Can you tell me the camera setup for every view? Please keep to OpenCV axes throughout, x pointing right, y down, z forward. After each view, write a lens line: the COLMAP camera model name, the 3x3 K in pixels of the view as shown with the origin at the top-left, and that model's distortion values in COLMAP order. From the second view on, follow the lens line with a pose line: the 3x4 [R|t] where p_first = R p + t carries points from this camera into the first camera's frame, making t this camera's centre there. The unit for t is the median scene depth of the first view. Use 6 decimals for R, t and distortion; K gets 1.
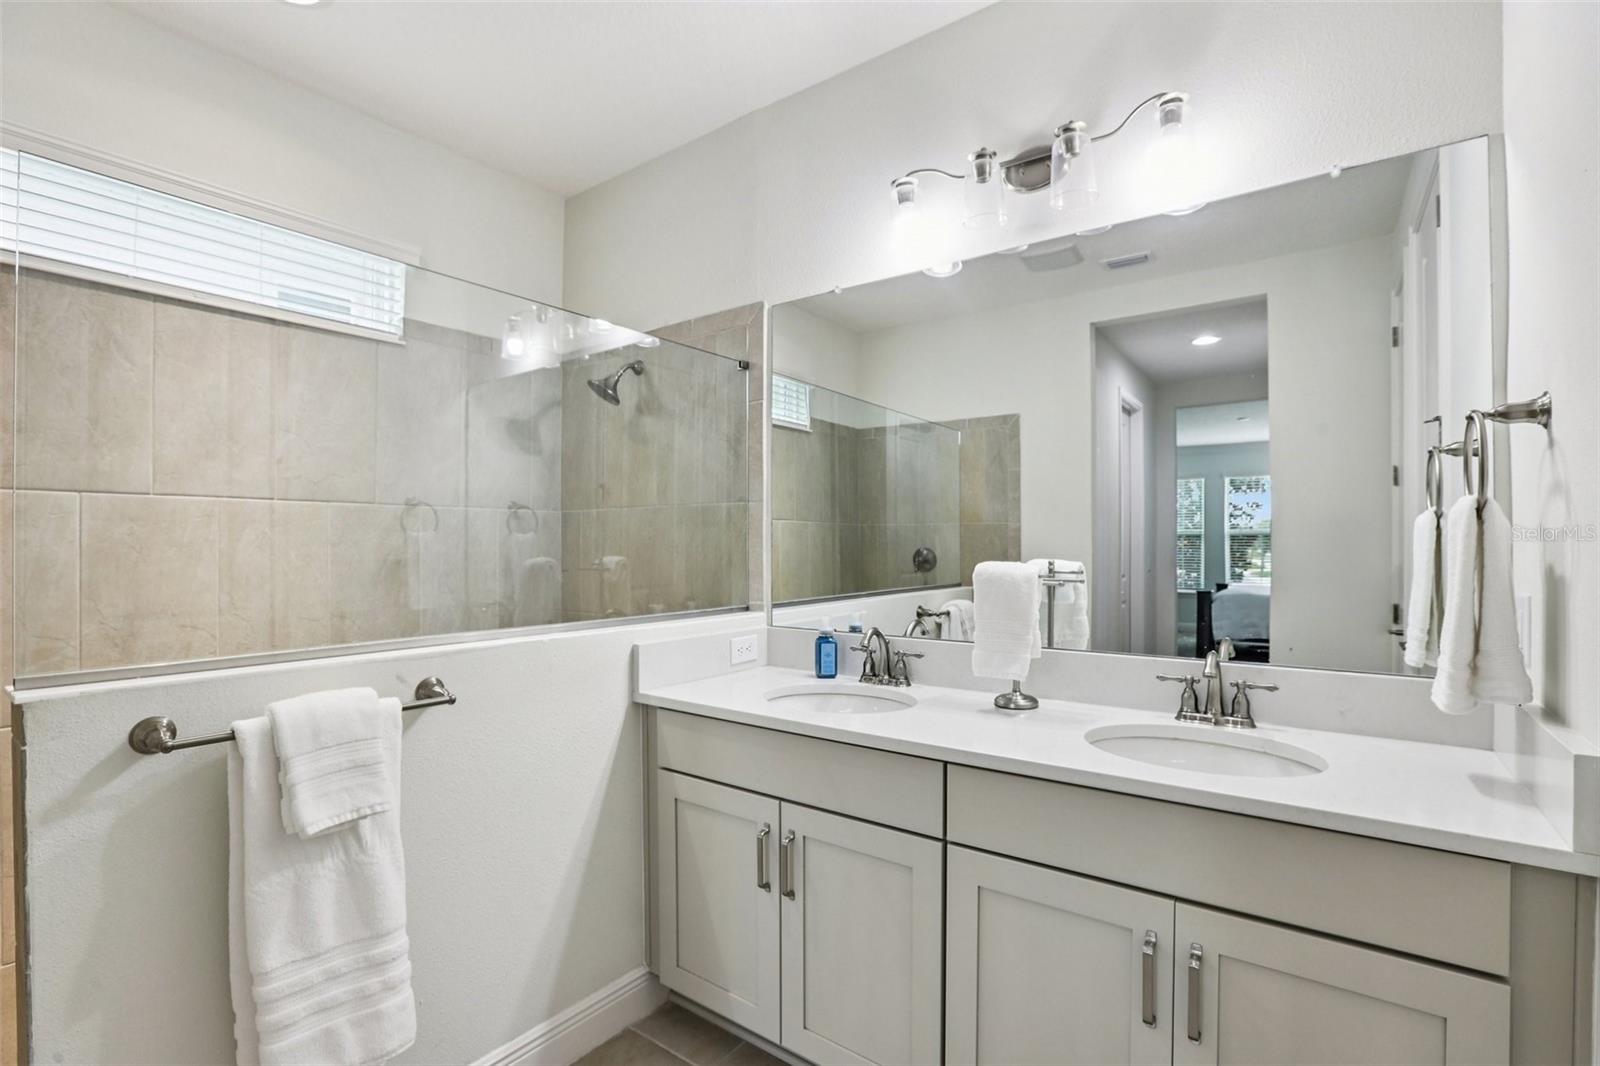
lens RADIAL K [[724.9, 0, 805.9], [0, 724.9, 541.2], [0, 0, 1]] dist [-0.038625, 0.010847]
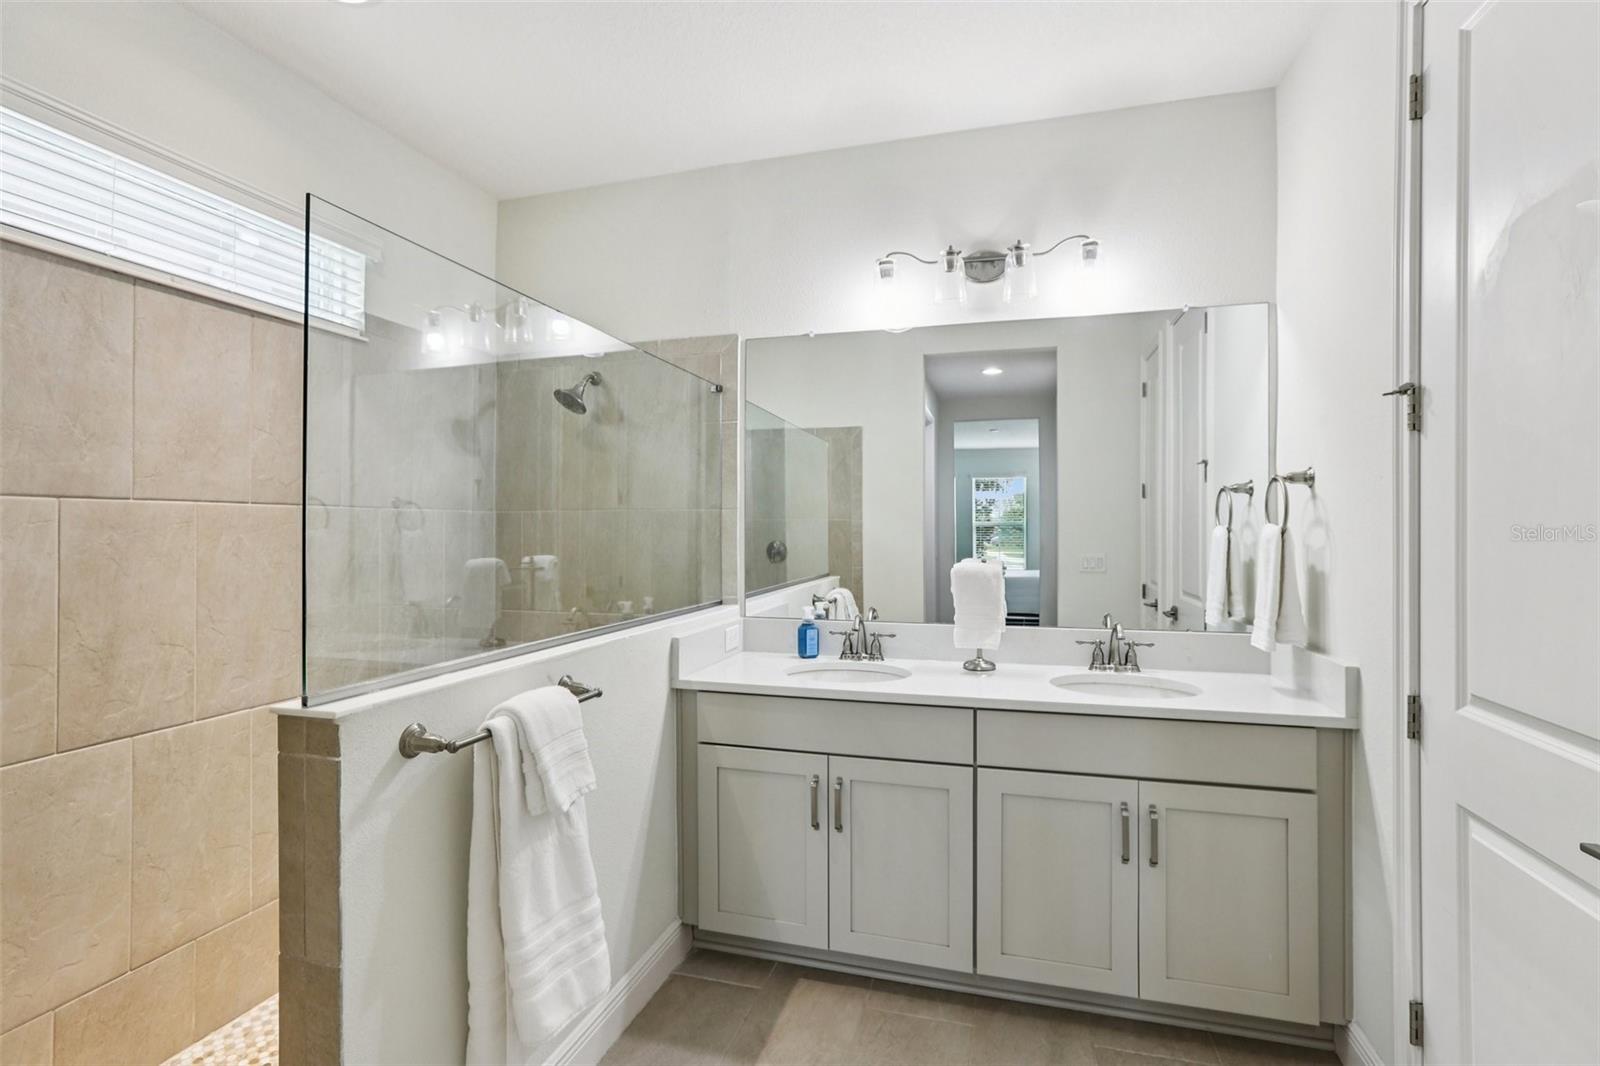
lens RADIAL K [[724.9, 0, 803.0], [0, 724.9, 532.5], [0, 0, 1]] dist [-0.038625, 0.010847]
pose [[0.939464, -0.000151, 0.342648, -0.439210], [-0.002543, 0.999969, 0.007412, -0.033003], [-0.342639, -0.007835, 0.939435, -0.142911]]
